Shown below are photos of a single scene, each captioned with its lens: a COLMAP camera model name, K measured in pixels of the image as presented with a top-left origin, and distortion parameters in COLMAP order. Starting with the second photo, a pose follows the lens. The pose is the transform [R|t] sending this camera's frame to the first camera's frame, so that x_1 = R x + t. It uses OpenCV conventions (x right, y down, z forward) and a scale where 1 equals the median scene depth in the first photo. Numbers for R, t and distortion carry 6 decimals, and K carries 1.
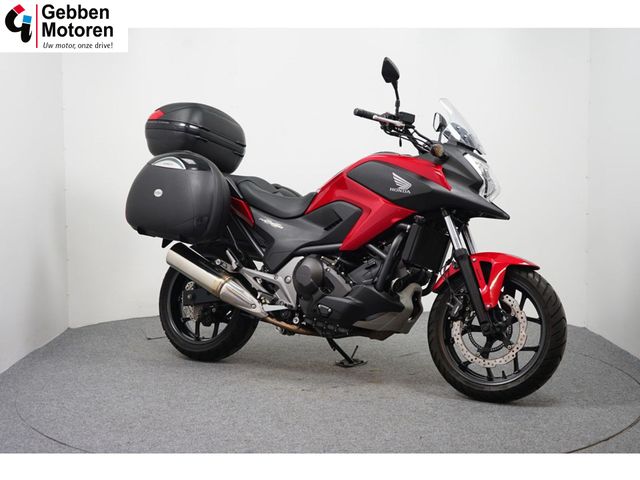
lens RADIAL K [[912.7, 0, 320.0], [0, 912.7, 240.0], [0, 0, 1]] dist [0.005660, -0.000578]
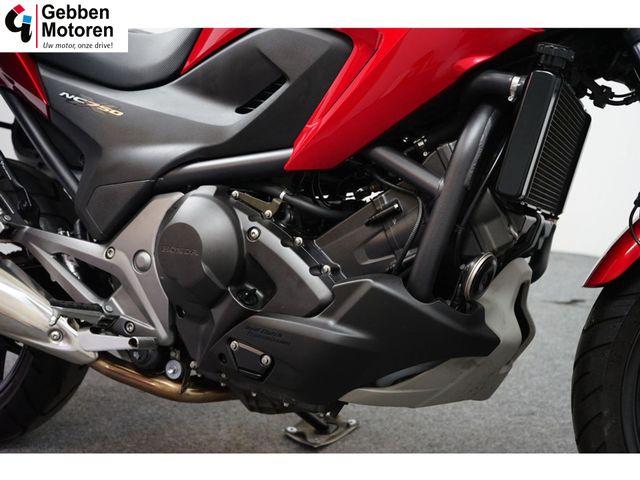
lens RADIAL K [[779.4, 0, 320.0], [0, 779.4, 240.0], [0, 0, 1]] dist [0.002225, 0.032783]
pose [[0.995227, -0.060256, 0.076761, 0.010854], [0.050027, 0.990404, 0.128831, 0.000478], [-0.083788, -0.124376, 0.988691, 0.721937]]
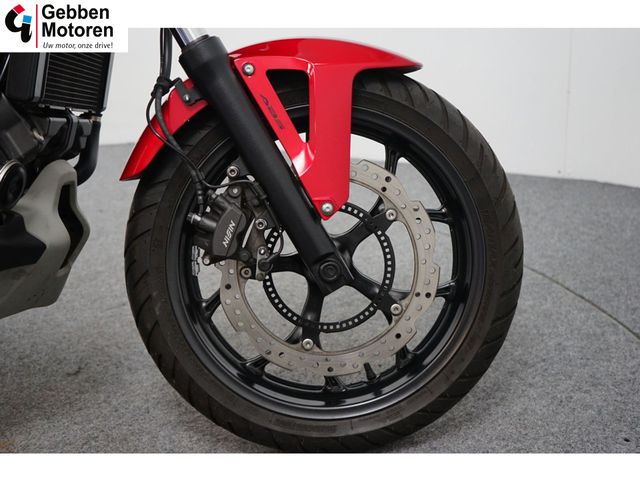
lens RADIAL K [[779.4, 0, 320.0], [0, 779.4, 240.0], [0, 0, 1]] dist [0.002225, 0.032783]
pose [[0.849130, -0.242461, 0.469245, 0.045487], [0.106350, 0.948702, 0.297750, 0.000462], [-0.517366, -0.202924, 0.831357, 0.705296]]
